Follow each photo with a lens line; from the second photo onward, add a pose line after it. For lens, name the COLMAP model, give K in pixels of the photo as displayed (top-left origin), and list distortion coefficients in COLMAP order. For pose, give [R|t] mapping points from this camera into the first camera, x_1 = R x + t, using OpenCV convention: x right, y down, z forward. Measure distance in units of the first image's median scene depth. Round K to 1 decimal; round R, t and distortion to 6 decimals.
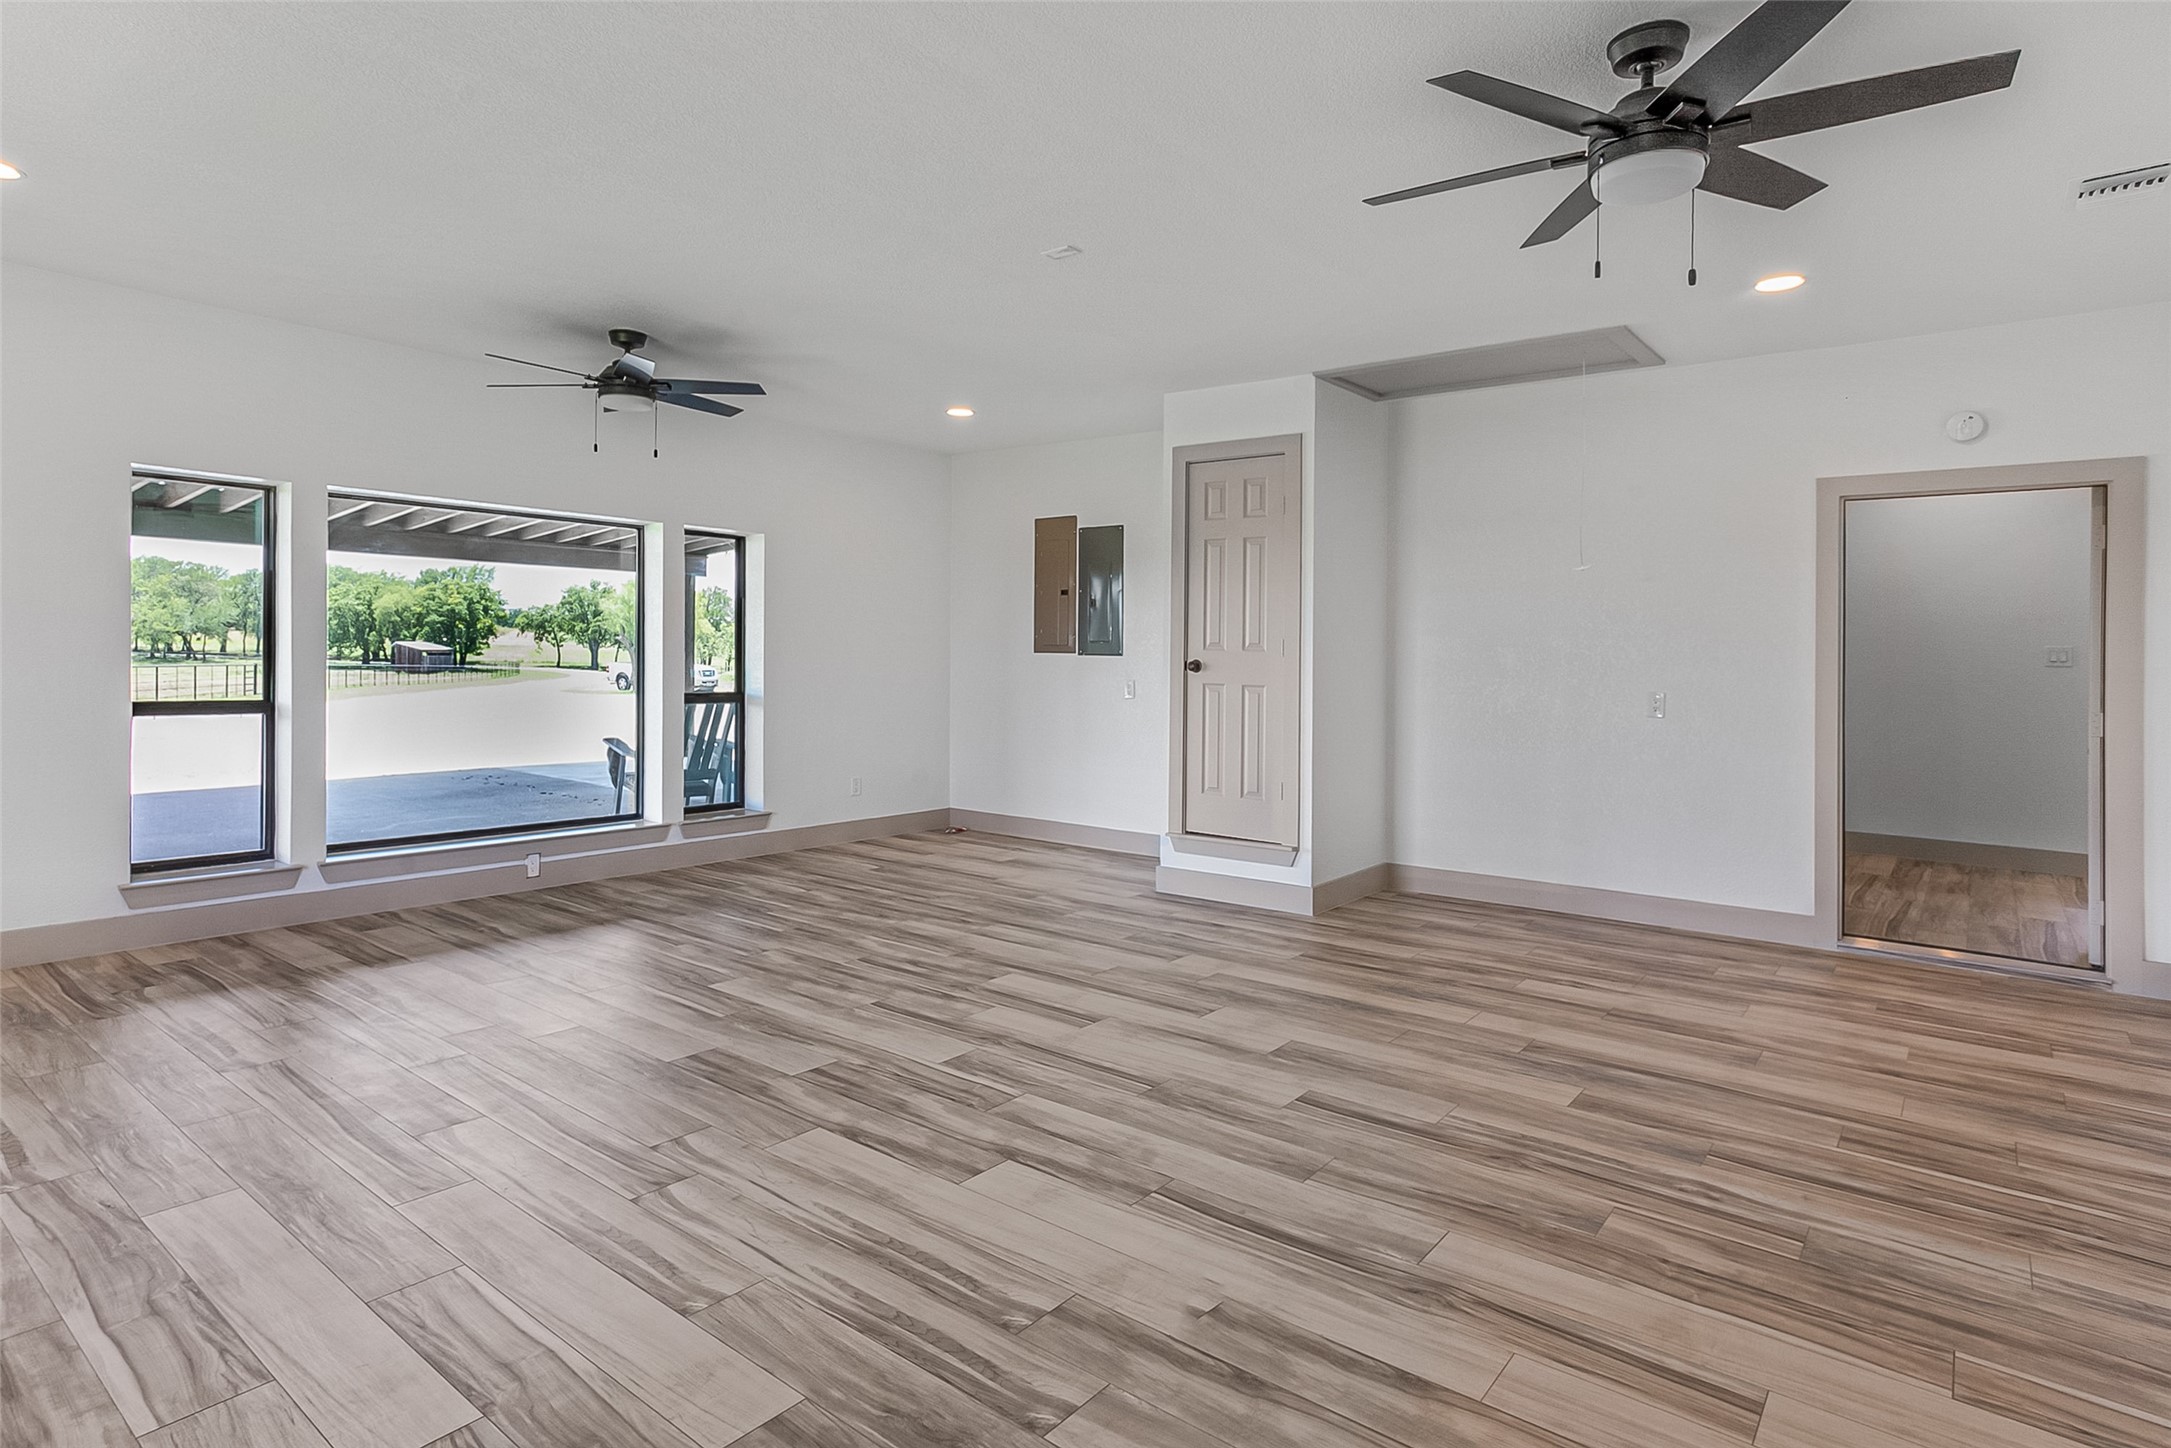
lens RADIAL K [[1134.8, 0, 1113.0], [0, 1134.8, 713.3], [0, 0, 1]] dist [-0.048245, 0.050021]
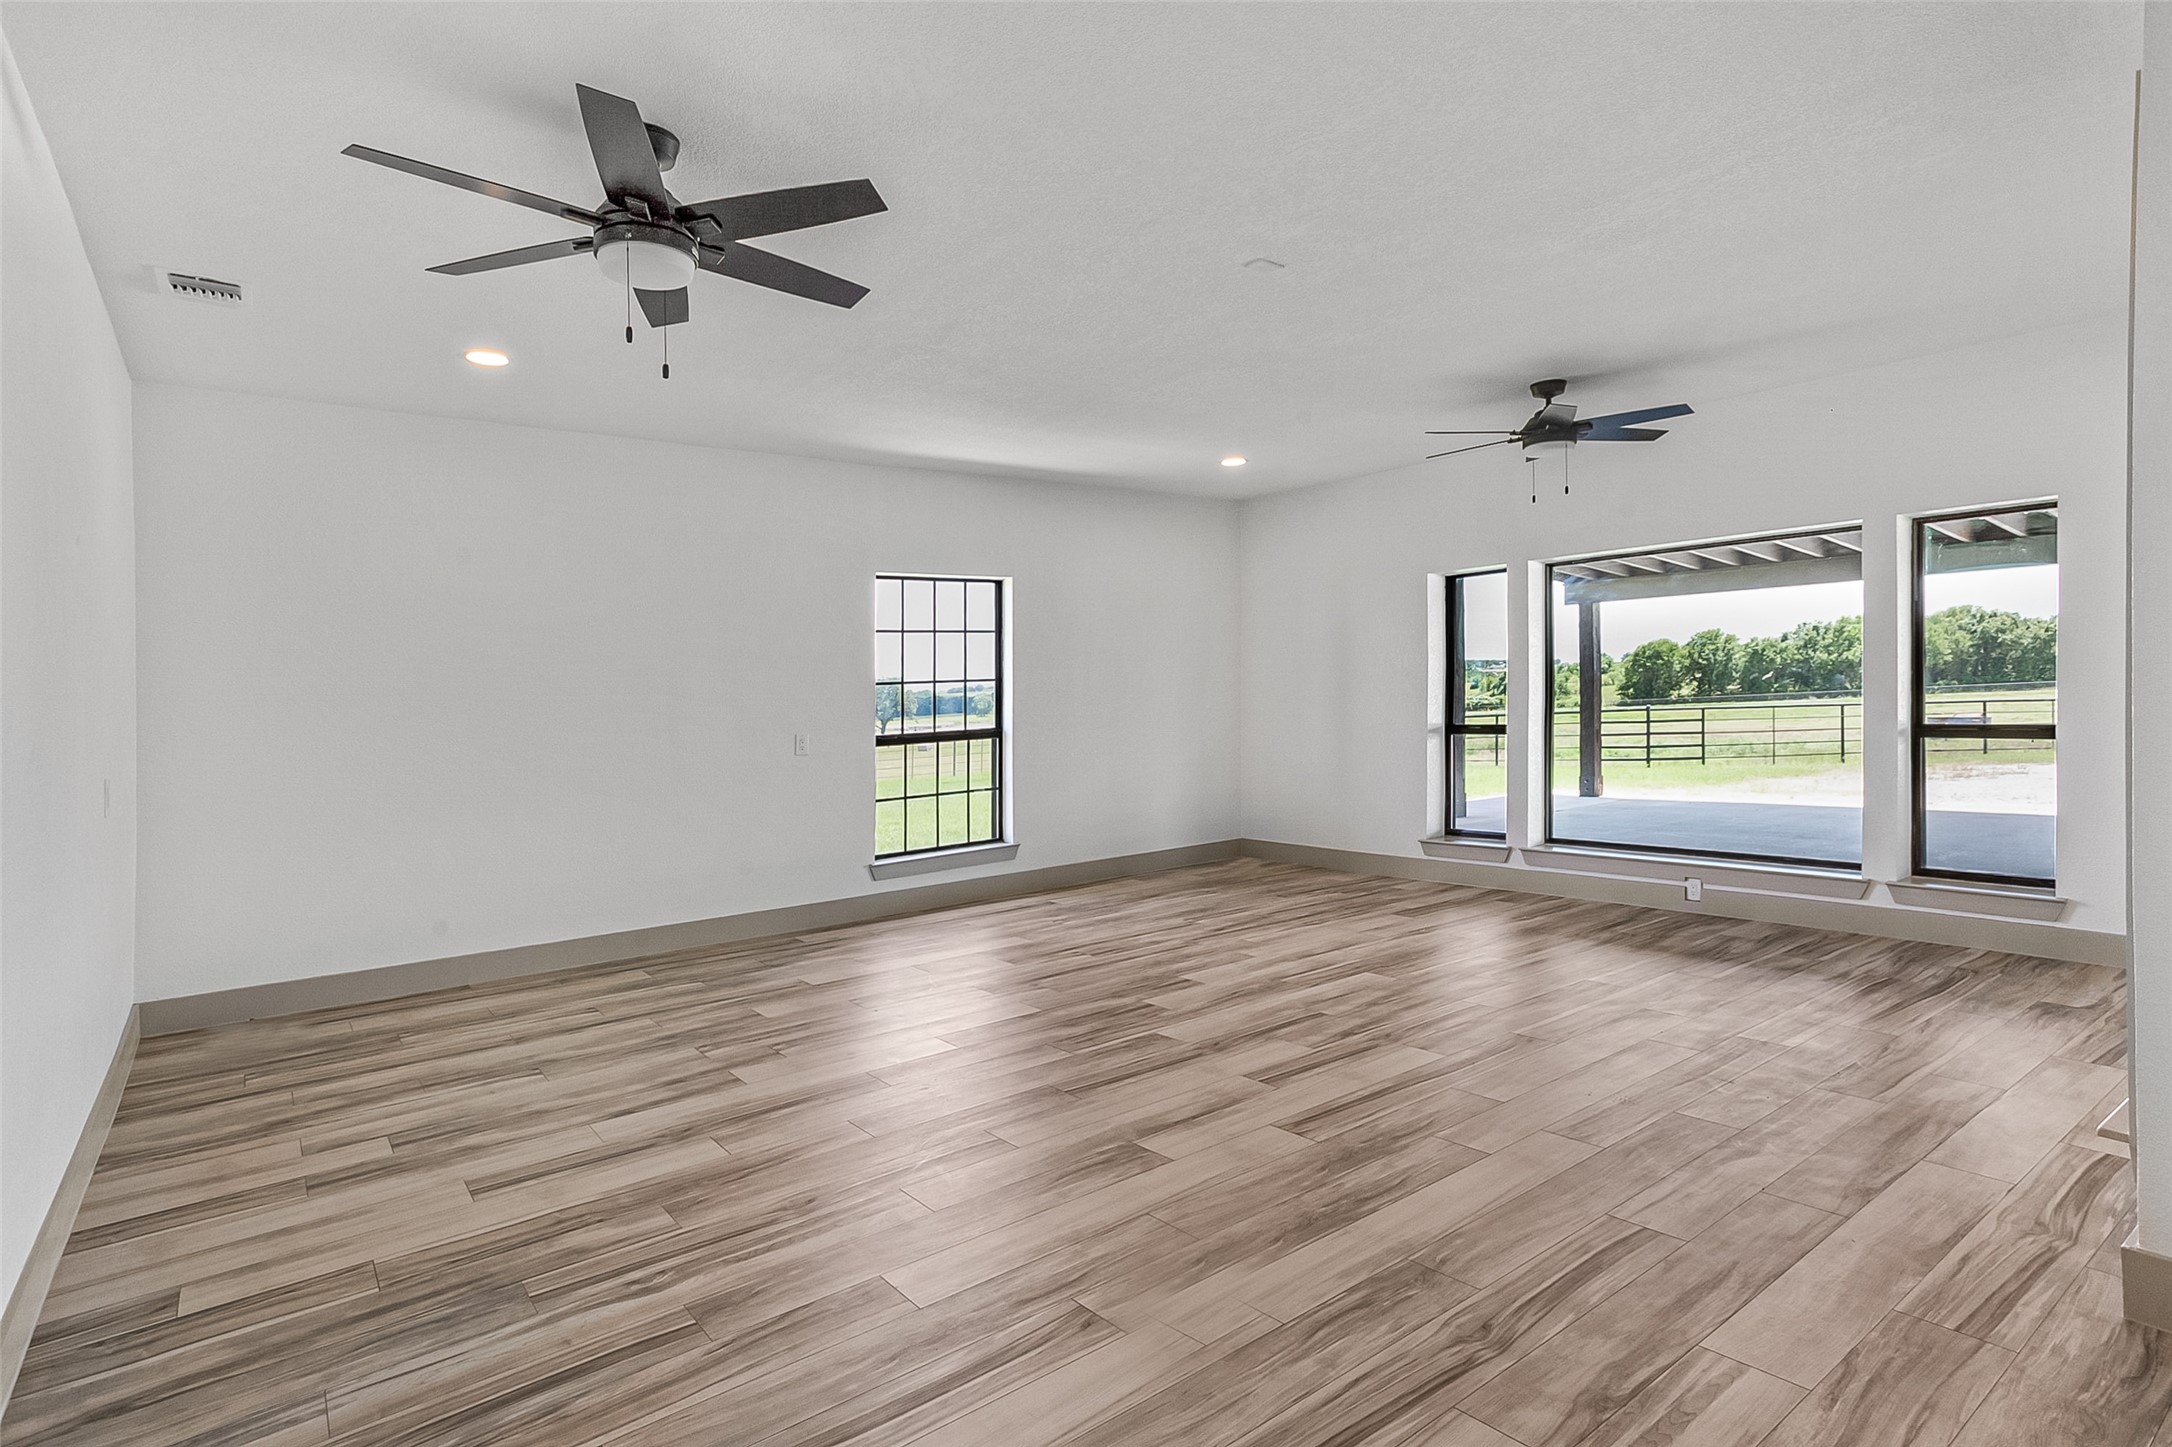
lens RADIAL K [[1079.1, 0, 1061.3], [0, 1079.1, 706.6], [0, 0, 1]] dist [-0.042587, 0.034355]
pose [[-0.255725, 0.000123, -0.966750, 1.370153], [0.000269, 1.000000, 0.000056, -0.060051], [0.966750, -0.000246, -0.255725, 1.646755]]
